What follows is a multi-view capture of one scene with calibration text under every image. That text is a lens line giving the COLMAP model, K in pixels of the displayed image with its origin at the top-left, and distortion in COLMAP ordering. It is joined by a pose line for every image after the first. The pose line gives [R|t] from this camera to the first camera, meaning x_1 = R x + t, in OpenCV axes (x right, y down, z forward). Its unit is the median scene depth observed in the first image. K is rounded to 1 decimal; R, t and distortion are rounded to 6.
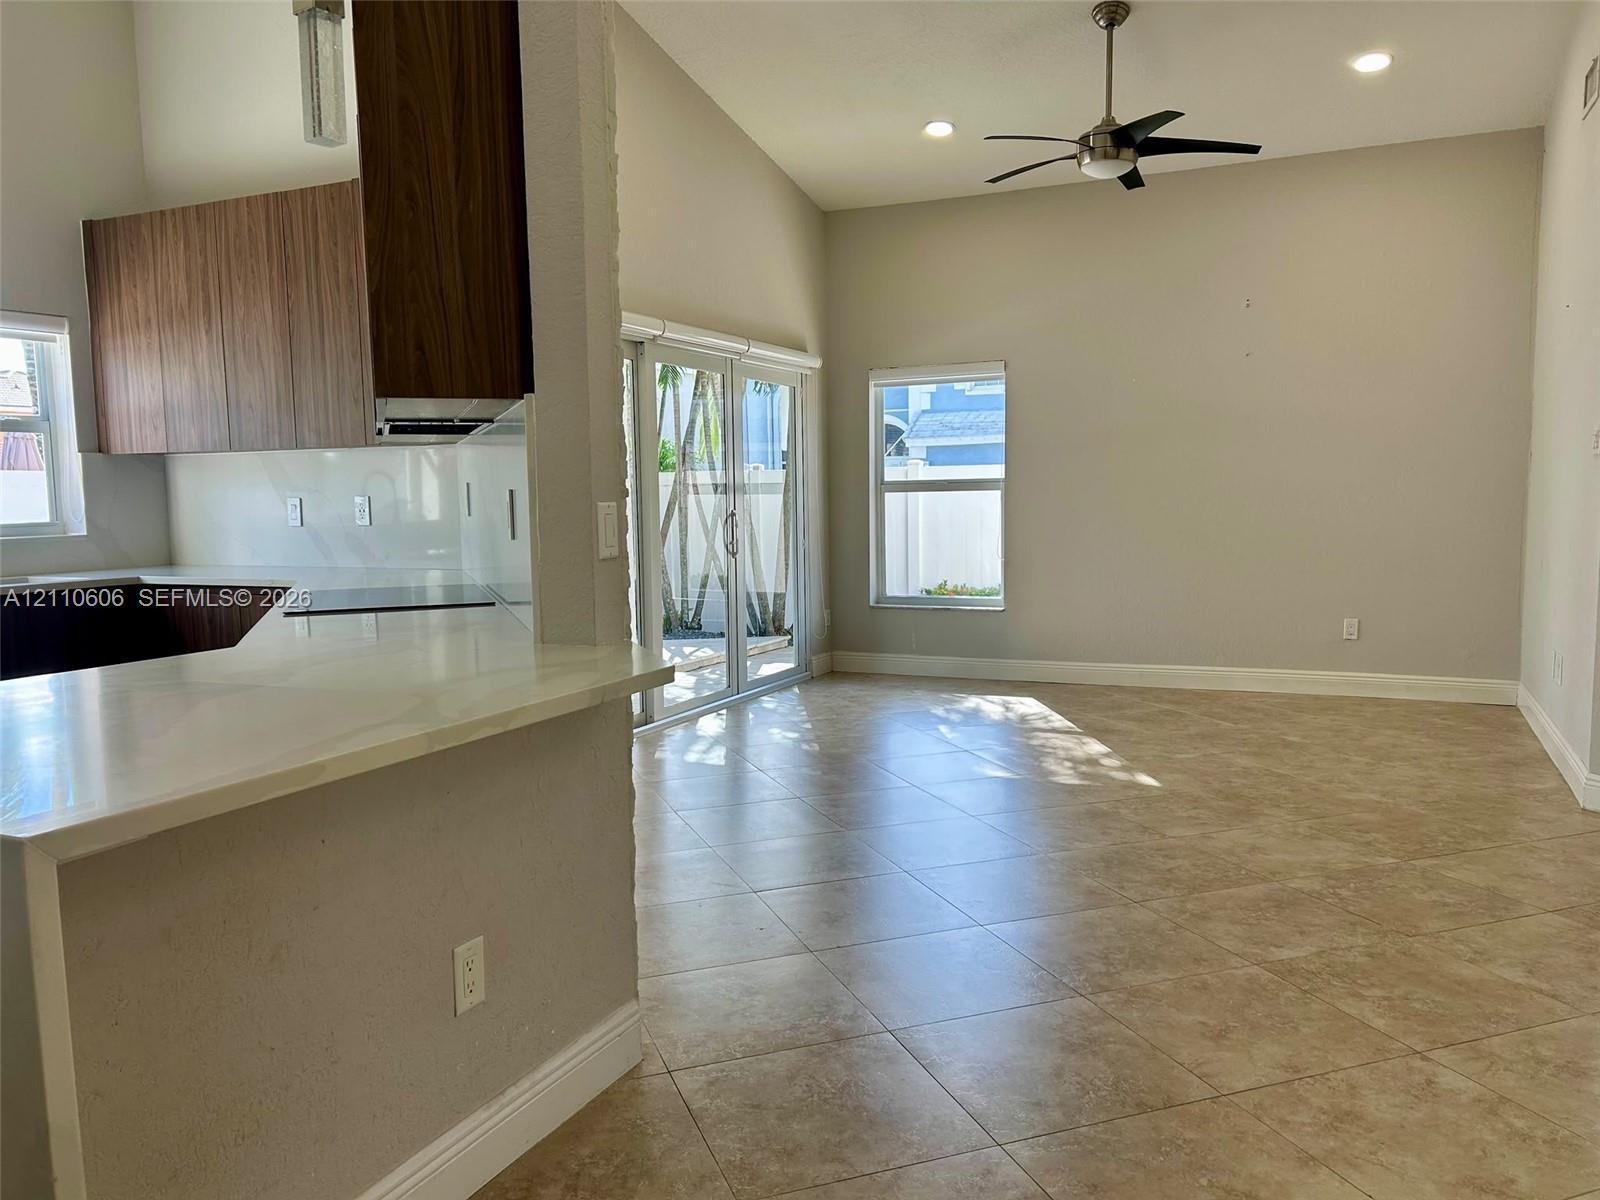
lens RADIAL K [[1211.7, 0, 802.9], [0, 1211.7, 608.0], [0, 0, 1]] dist [0.062496, -0.075310]
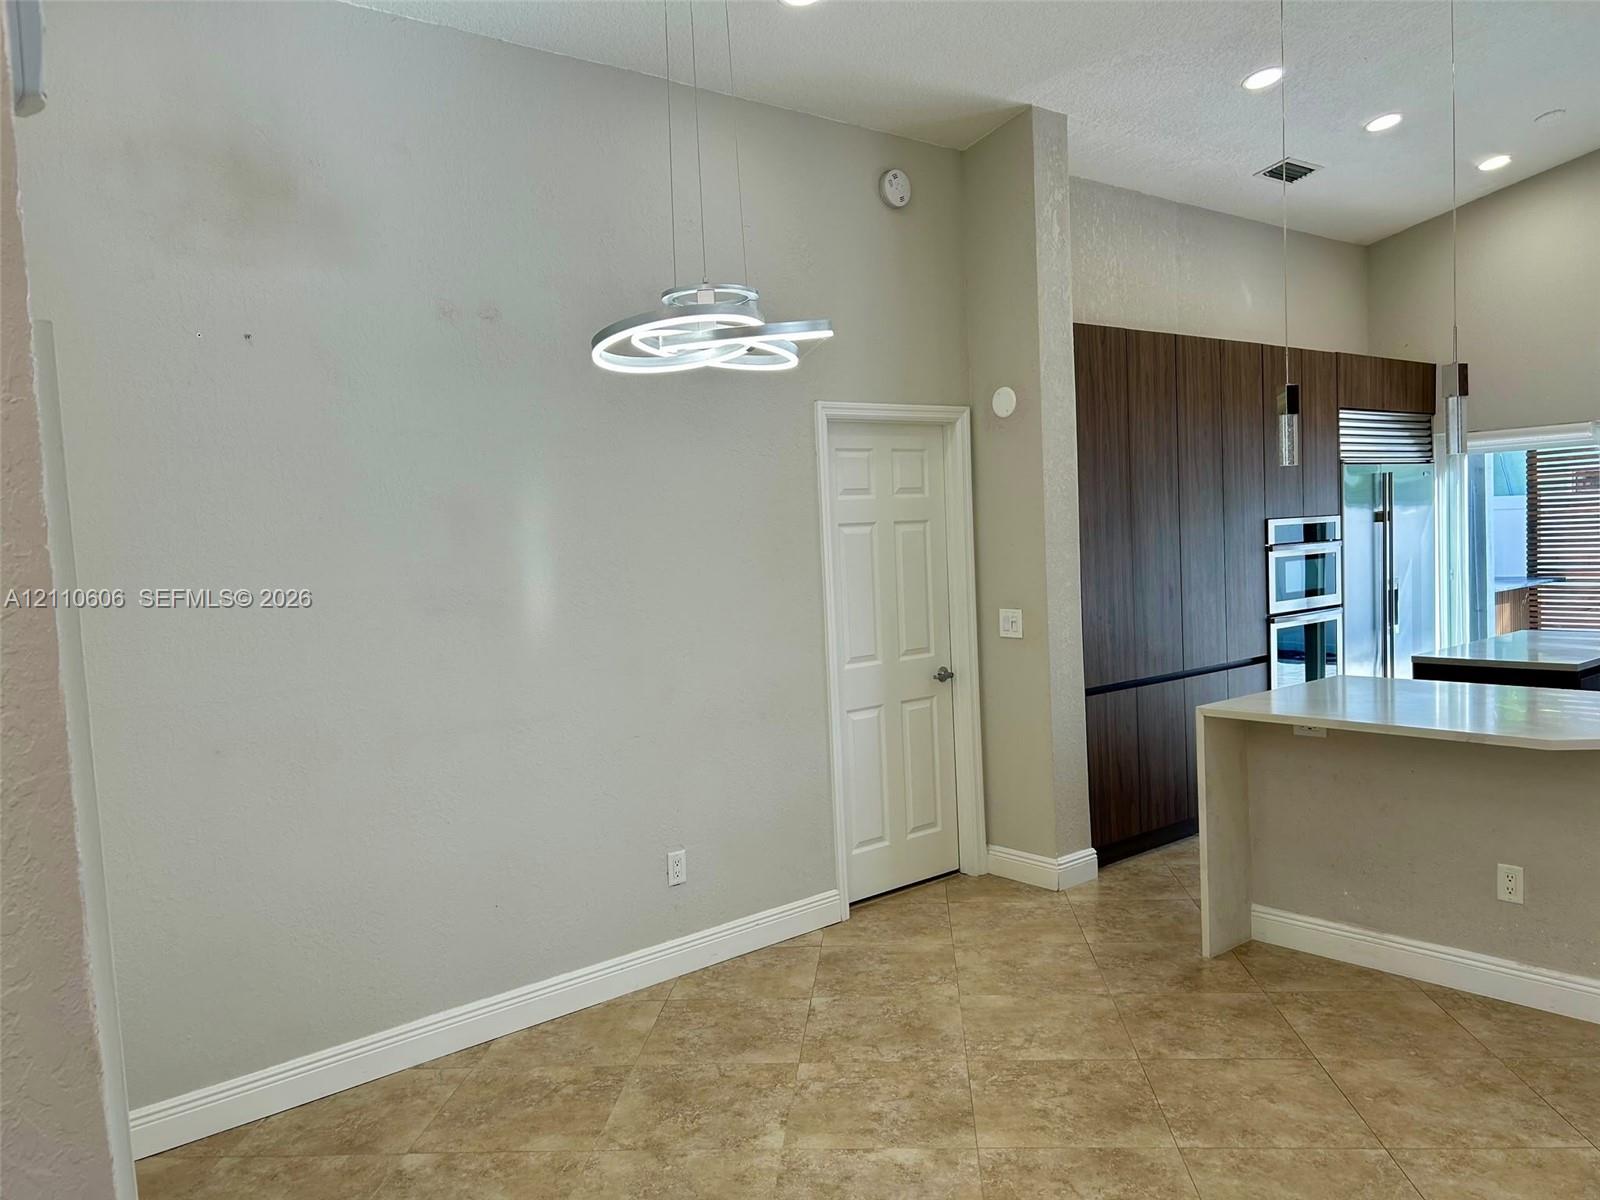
lens RADIAL K [[1211.7, 0, 803.9], [0, 1211.7, 612.2], [0, 0, 1]] dist [0.062496, -0.075310]
pose [[-0.428841, 0.098392, -0.898006, 0.679933], [-0.032457, 0.991731, 0.124161, -0.112704], [0.902797, 0.082392, -0.422102, 0.299082]]
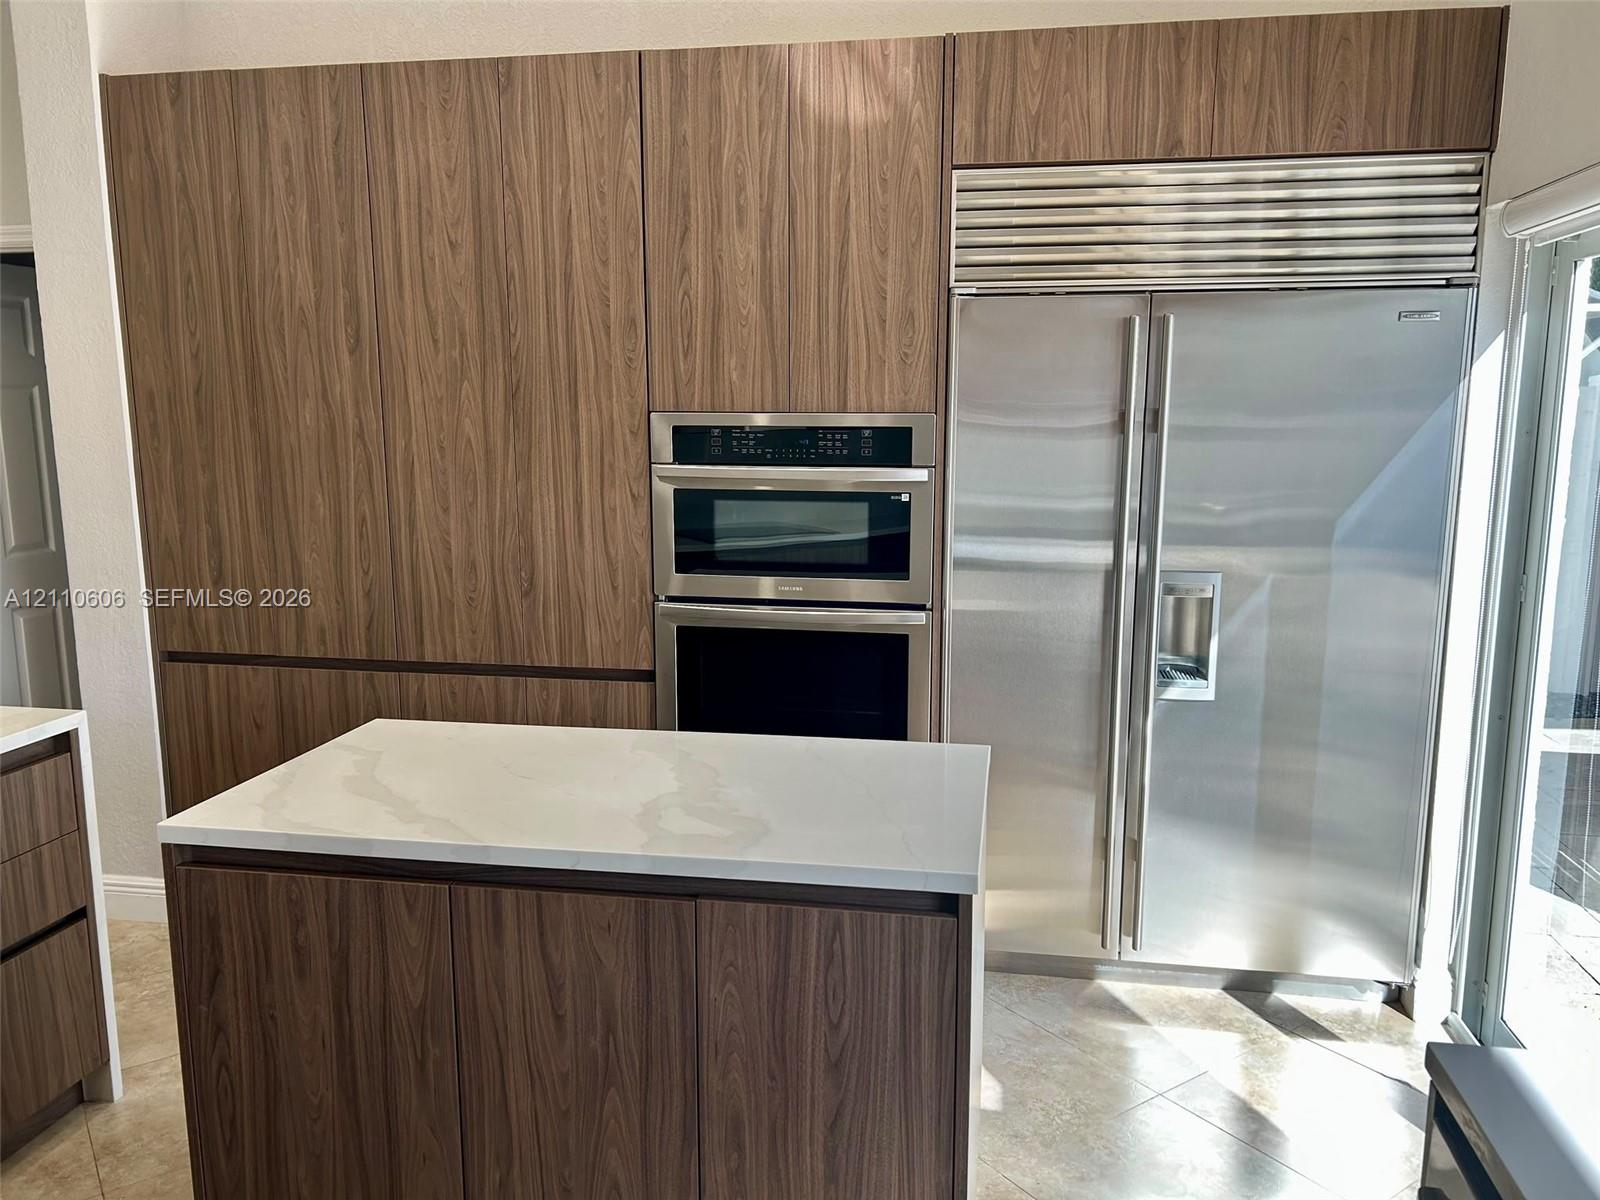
lens RADIAL K [[1211.7, 0, 800.5], [0, 1211.7, 600.7], [0, 0, 1]] dist [0.062496, -0.075310]
pose [[-0.965575, 0.062073, -0.252609, -0.439751], [-0.006789, 0.964767, 0.263019, -0.137304], [0.260035, 0.255679, -0.931134, 0.780866]]
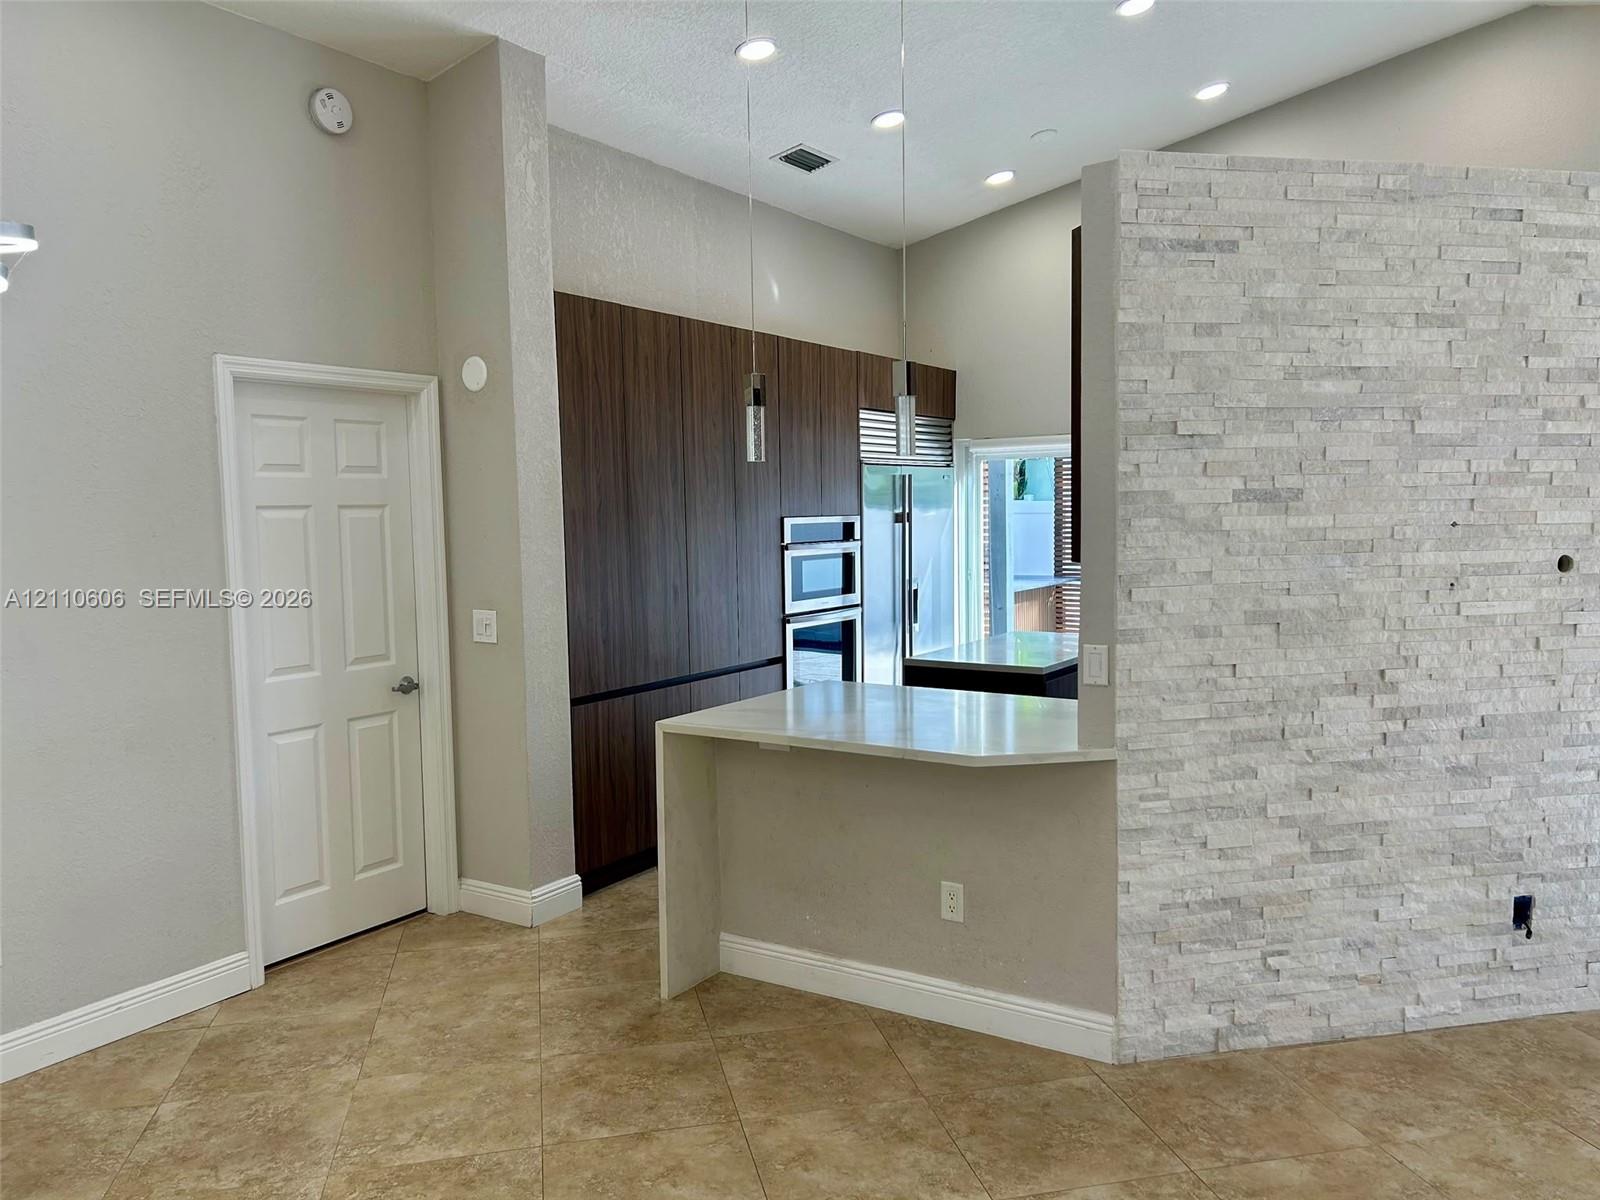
lens RADIAL K [[1211.7, 0, 814.6], [0, 1211.7, 599.4], [0, 0, 1]] dist [0.062496, -0.075310]
pose [[-0.137288, 0.095745, -0.985893, 0.550438], [-0.076155, 0.991351, 0.106880, -0.116534], [0.987599, 0.089754, -0.128809, 0.376246]]
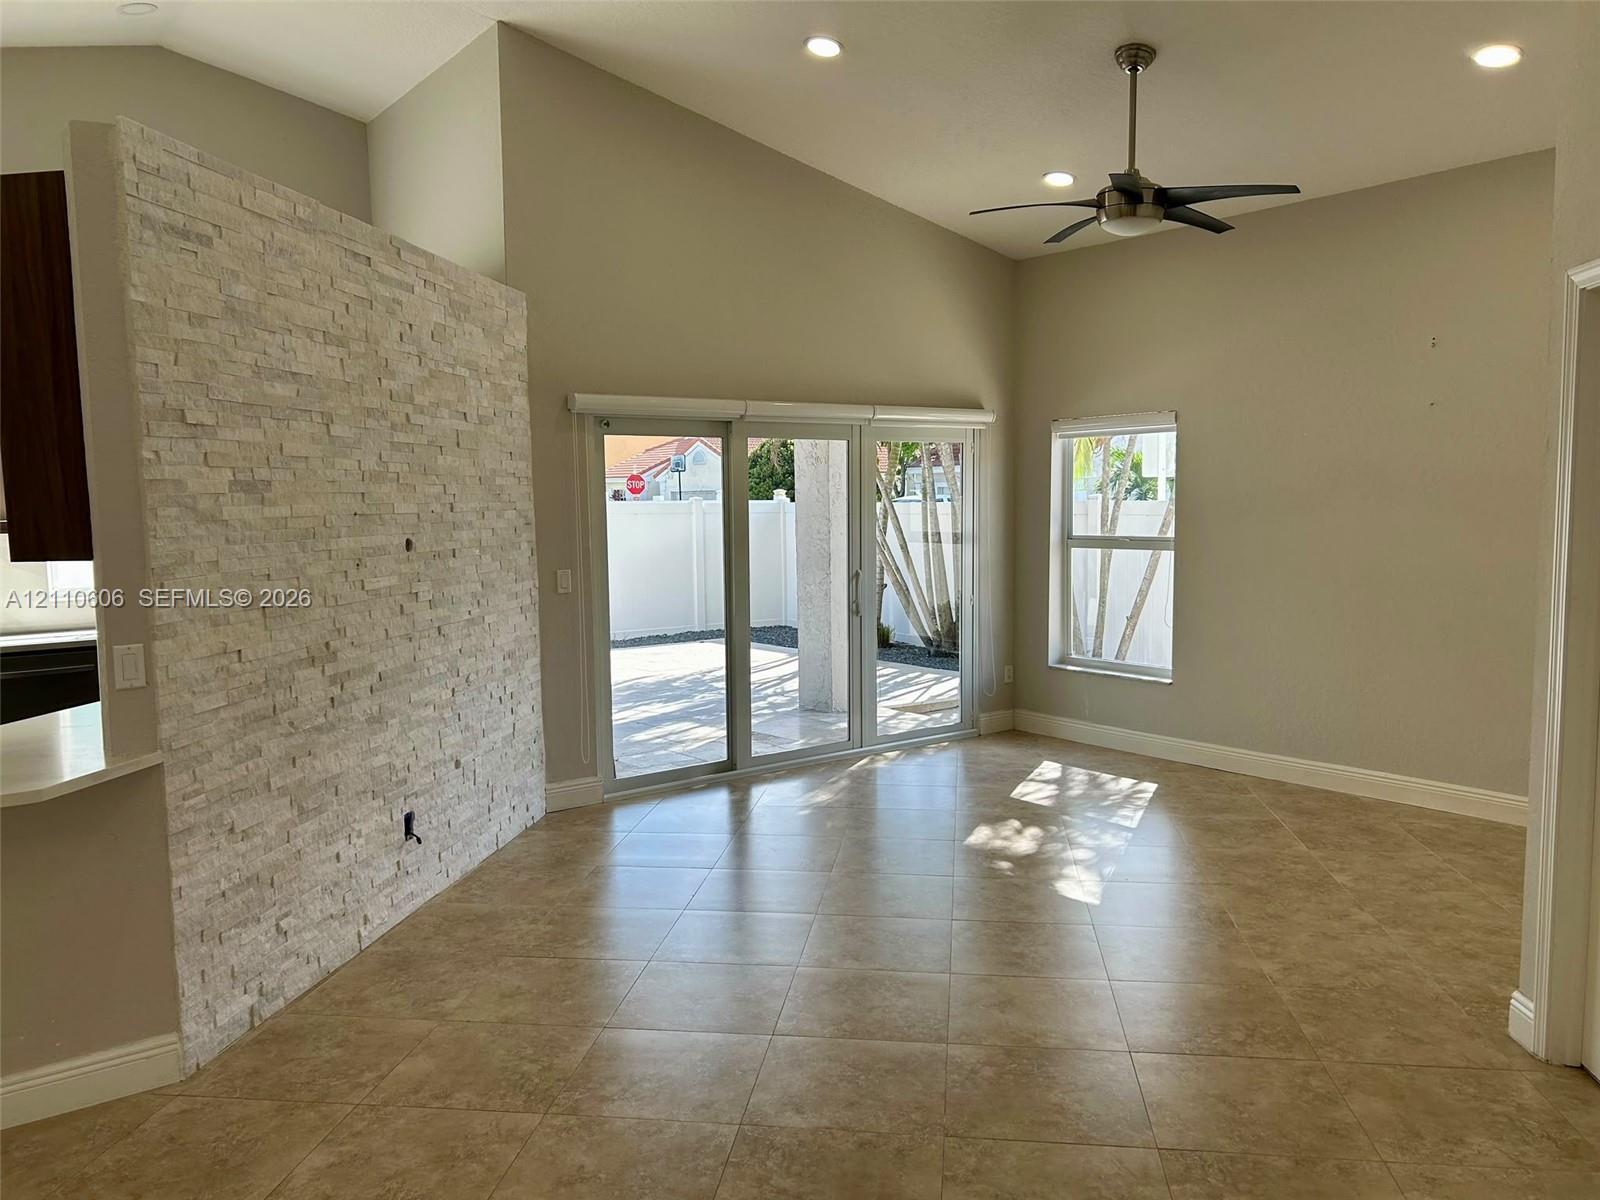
lens RADIAL K [[1211.7, 0, 810.8], [0, 1211.7, 607.4], [0, 0, 1]] dist [0.062496, -0.075310]
pose [[0.883603, 0.047784, -0.465792, 0.475565], [-0.044350, 0.998848, 0.018337, -0.081263], [0.466132, 0.004455, 0.884704, 0.083192]]
